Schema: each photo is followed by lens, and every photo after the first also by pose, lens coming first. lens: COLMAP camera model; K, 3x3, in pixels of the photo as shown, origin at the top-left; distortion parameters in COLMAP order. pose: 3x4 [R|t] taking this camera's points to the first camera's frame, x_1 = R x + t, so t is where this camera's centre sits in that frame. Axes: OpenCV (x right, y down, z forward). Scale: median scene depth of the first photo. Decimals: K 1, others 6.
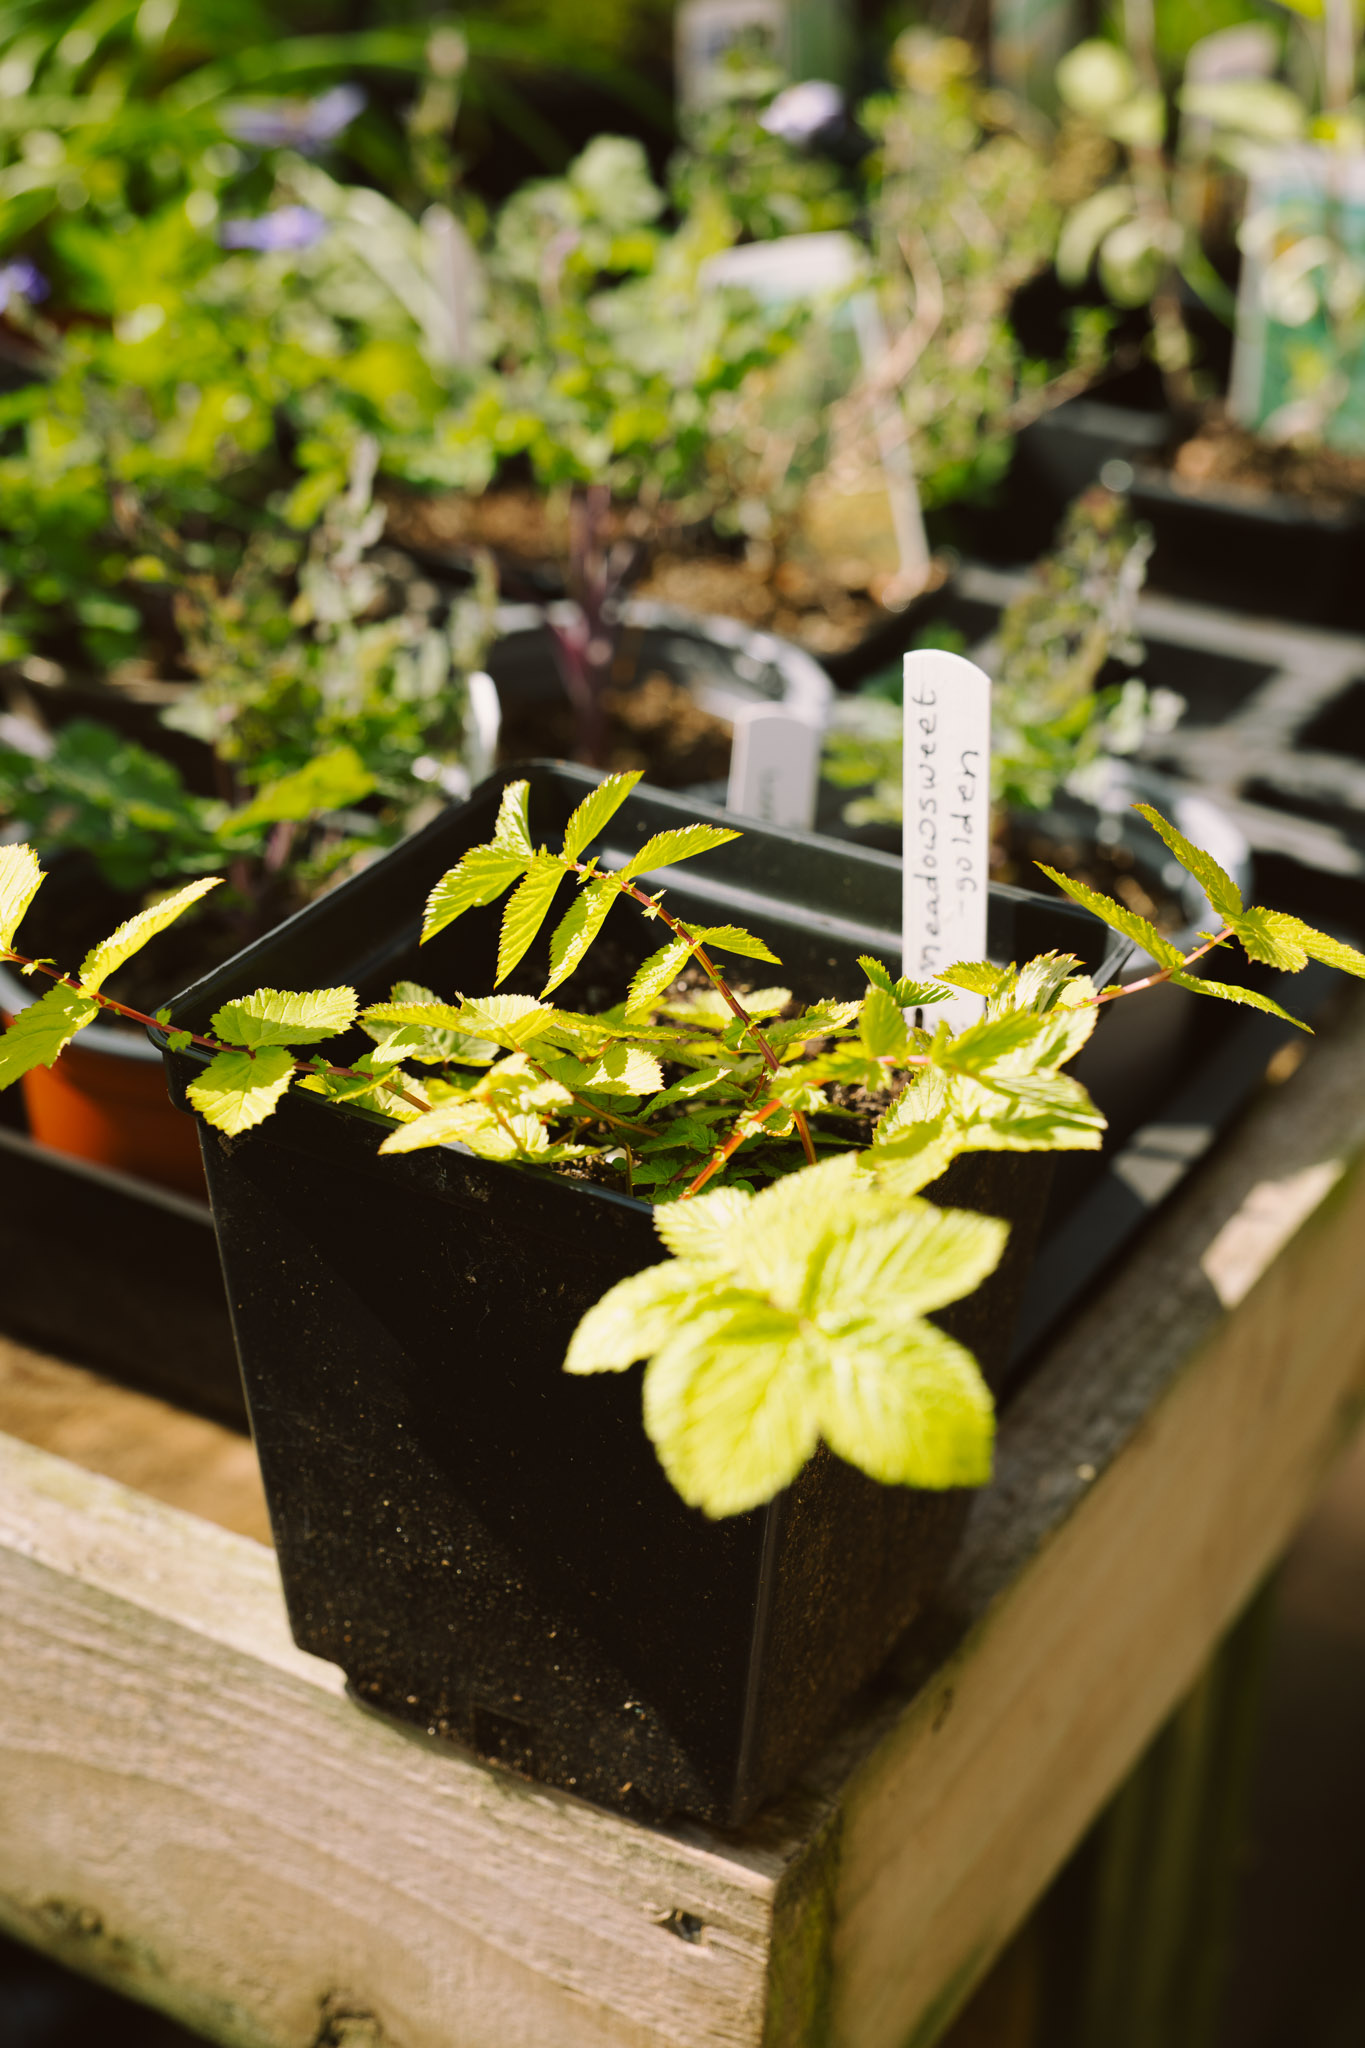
lens RADIAL K [[3390.9, 0, 680.3], [0, 3390.9, 1008.3], [0, 0, 1]] dist [-0.021859, 0.000000]
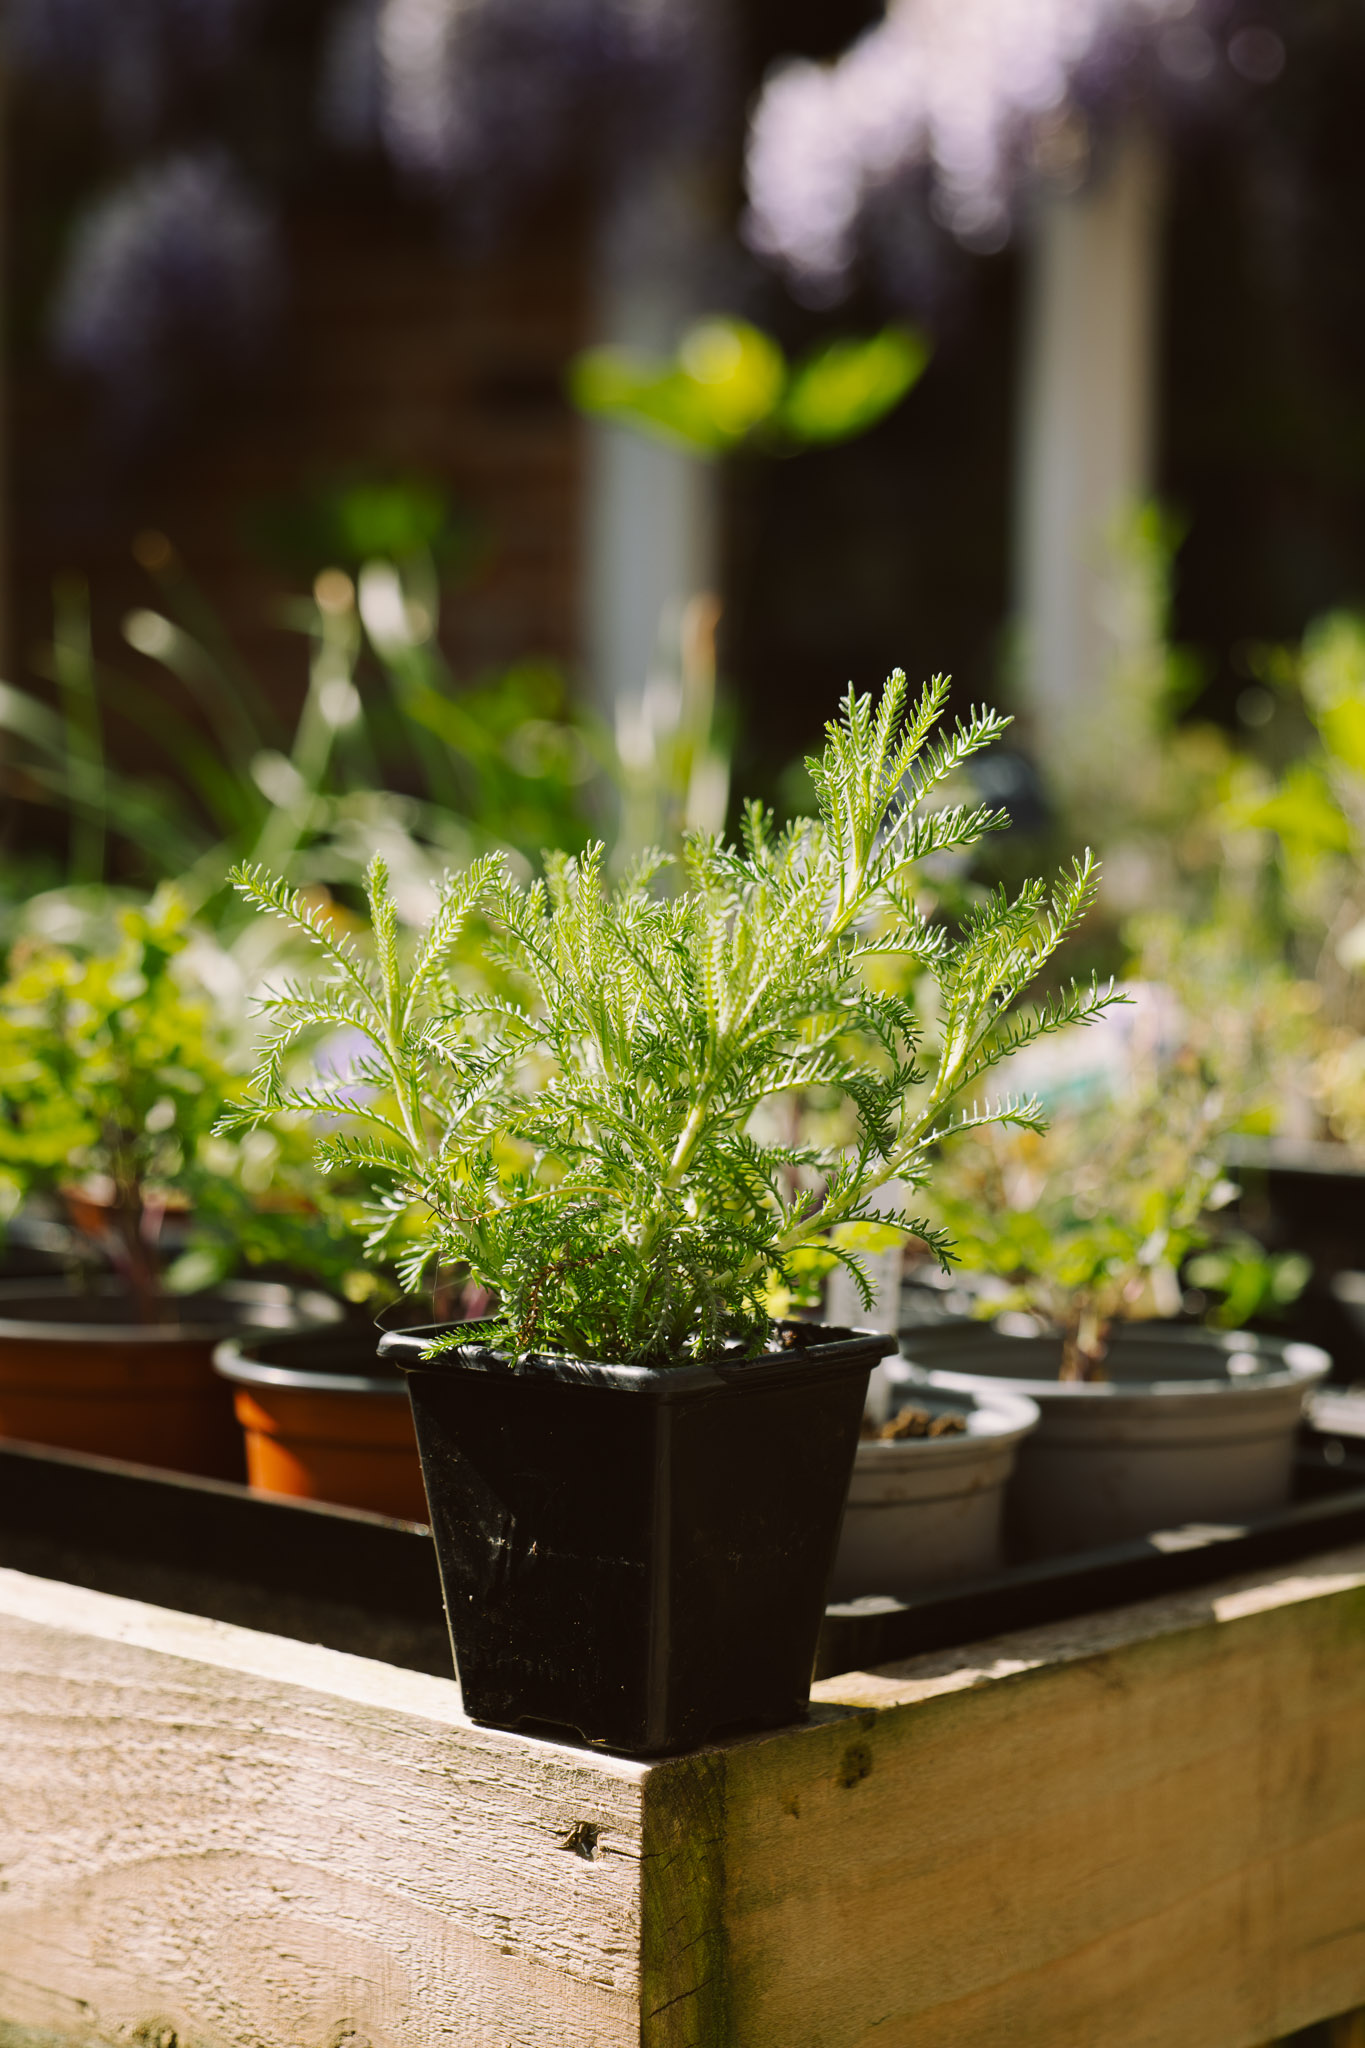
lens RADIAL K [[4149.2, 0, 690.9], [0, 4149.2, 1021.0], [0, 0, 1]] dist [0.006857, 0.000000]
pose [[0.974753, -0.009333, -0.223091, 0.313609], [-0.091090, 0.895584, -0.435467, 0.550590], [0.203861, 0.444794, 0.872123, -0.346991]]
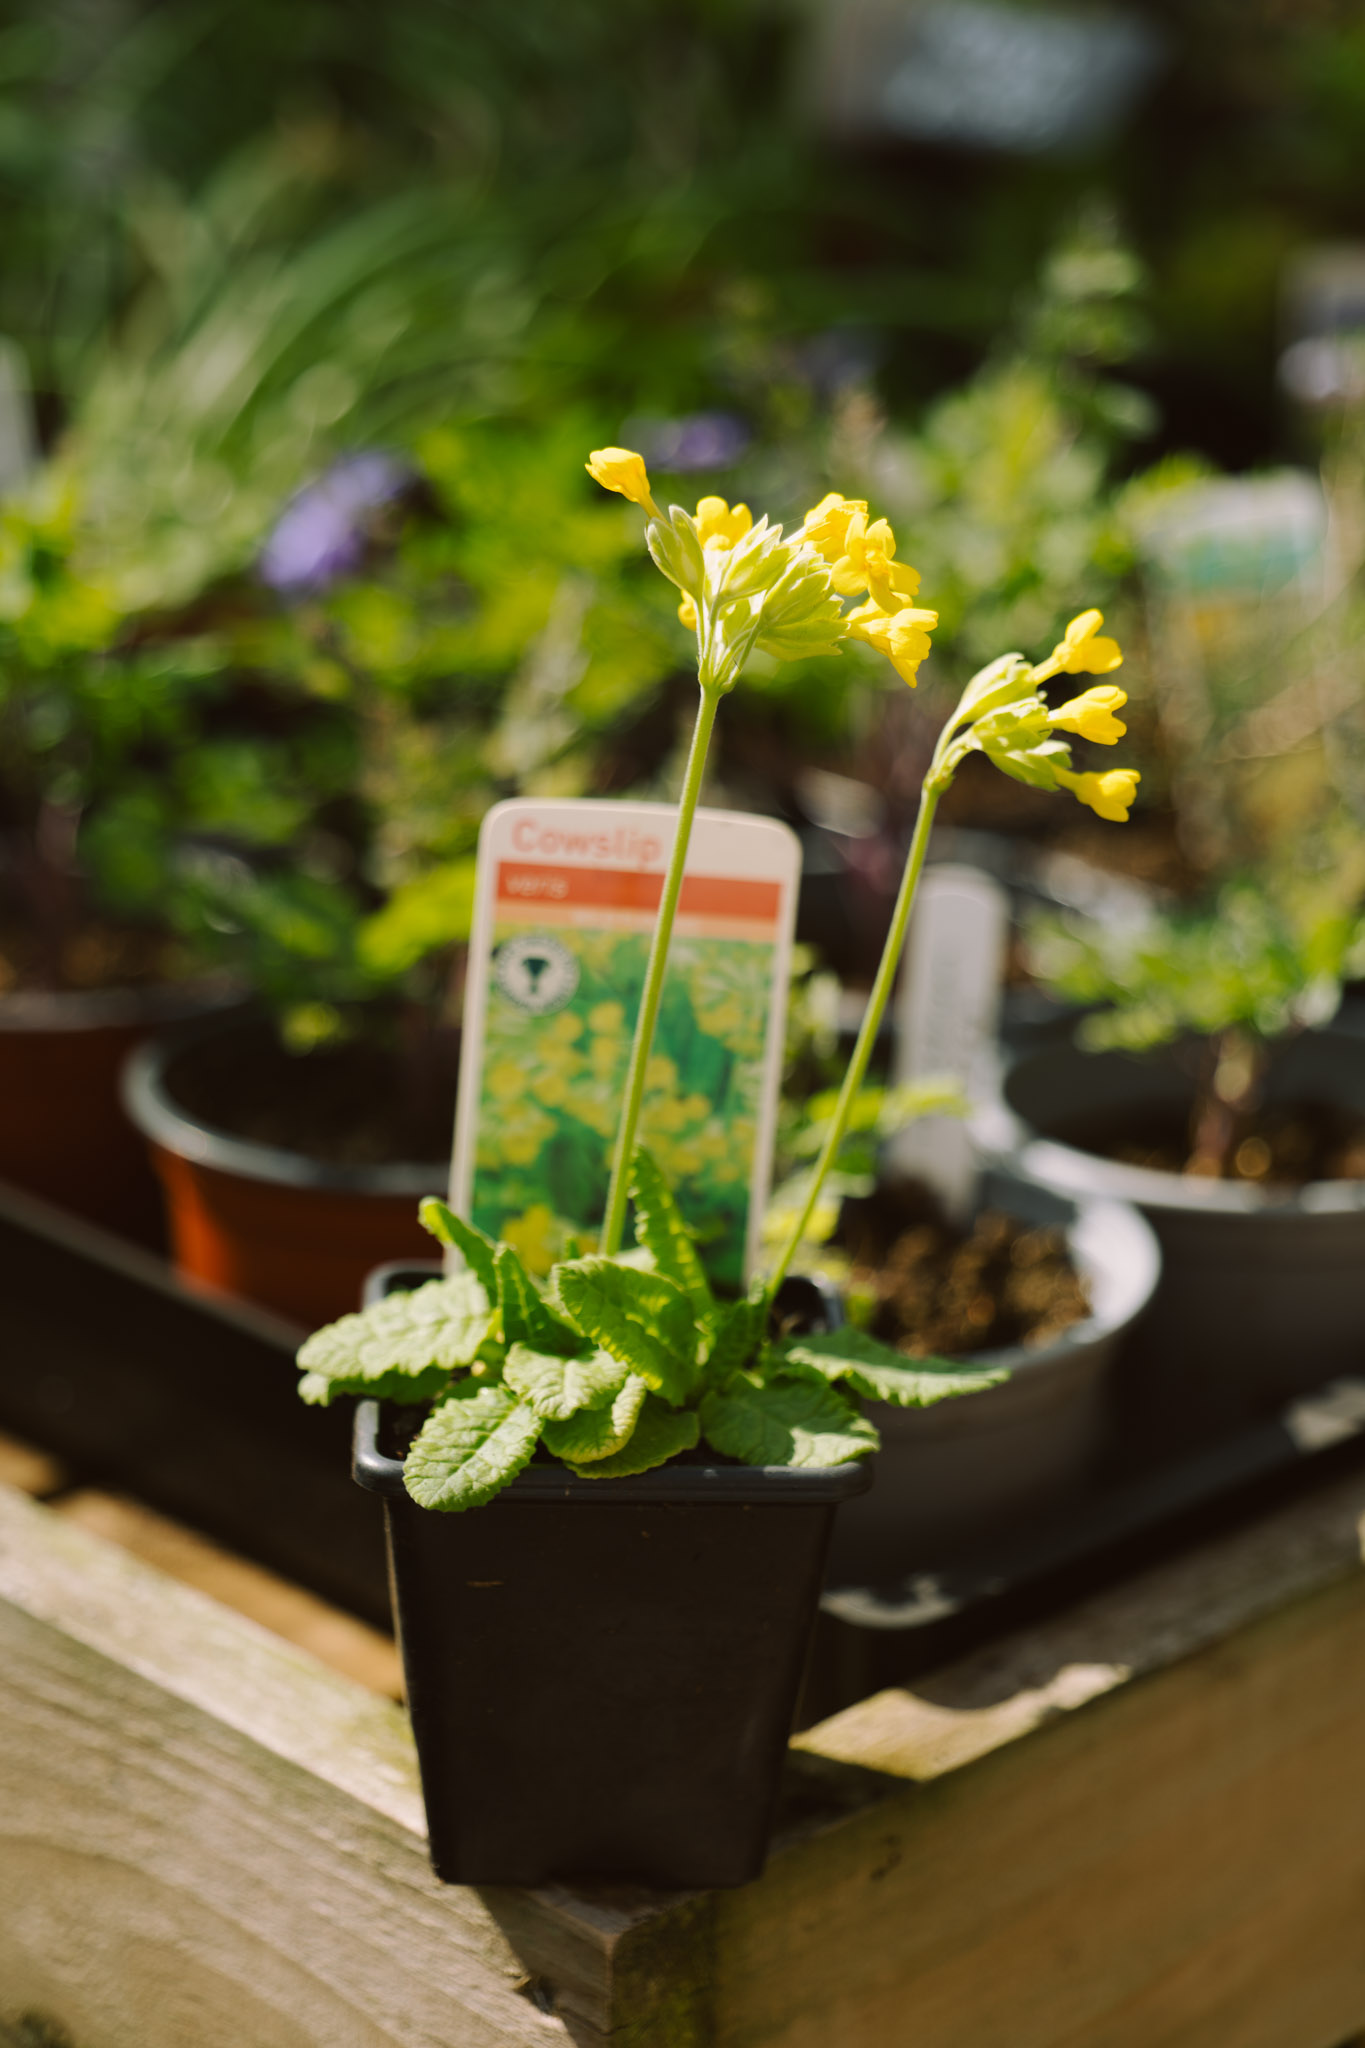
lens RADIAL K [[4905.8, 0, 691.9], [0, 4905.8, 1024.1], [0, 0, 1]] dist [-0.002443, 0.000000]
pose [[0.964971, 0.079056, -0.250162, 0.316728], [-0.120401, 0.980623, -0.154536, 0.178838], [0.233097, 0.179242, 0.955792, -0.327094]]
